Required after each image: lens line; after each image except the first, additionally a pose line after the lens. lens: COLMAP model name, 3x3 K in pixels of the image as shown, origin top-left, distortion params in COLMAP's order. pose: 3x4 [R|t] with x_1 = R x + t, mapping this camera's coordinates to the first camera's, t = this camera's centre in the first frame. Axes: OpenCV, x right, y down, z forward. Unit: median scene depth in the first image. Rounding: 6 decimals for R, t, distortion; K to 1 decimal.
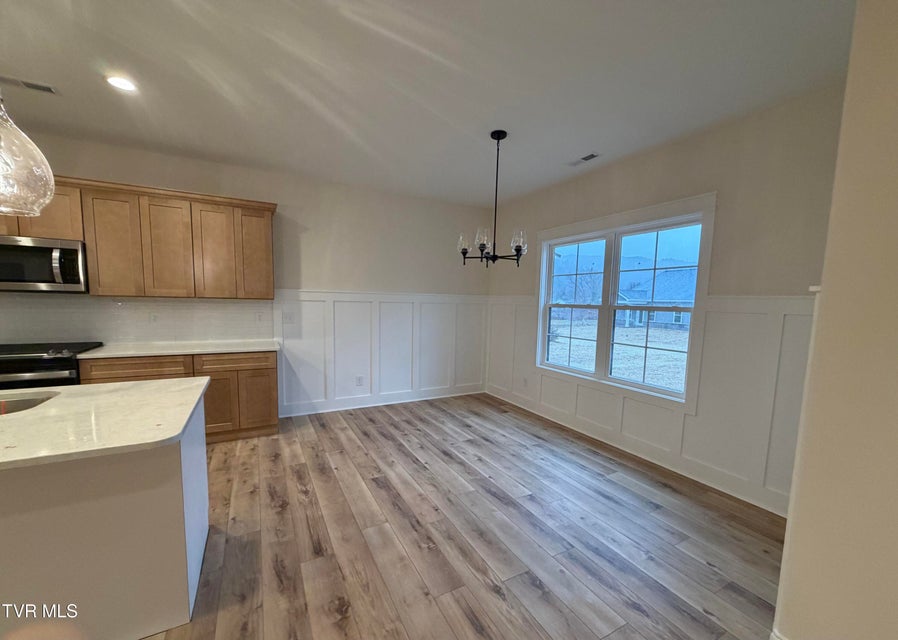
lens RADIAL K [[357.7, 0, 446.0], [0, 357.7, 339.8], [0, 0, 1]] dist [0.002842, 0.000217]
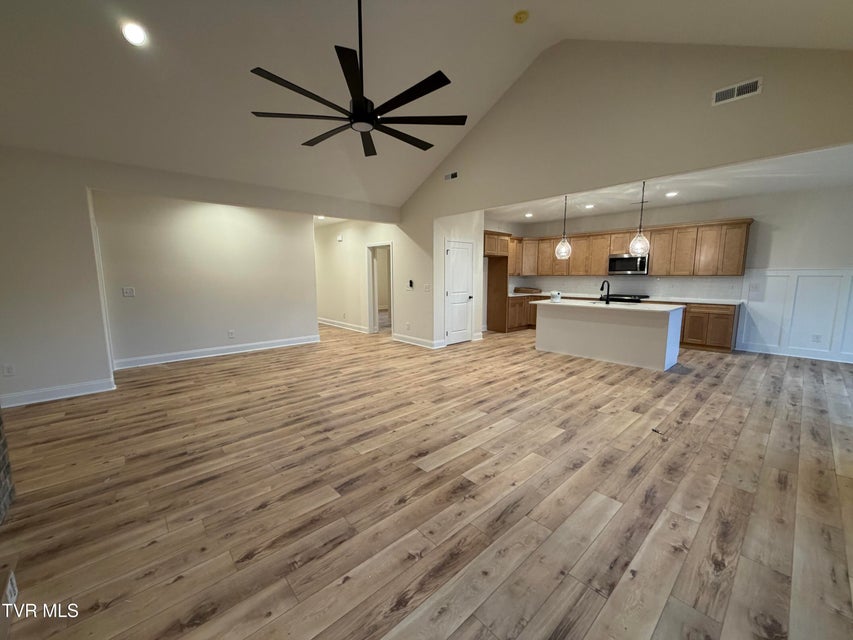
lens RADIAL K [[343.0, 0, 426.4], [0, 343.0, 316.1], [0, 0, 1]] dist [0.002870, -0.000087]
pose [[0.243758, 0.092958, -0.965371, 0.905883], [-0.099847, 0.992512, 0.070360, 0.134670], [0.964683, 0.079238, 0.251214, -1.003194]]
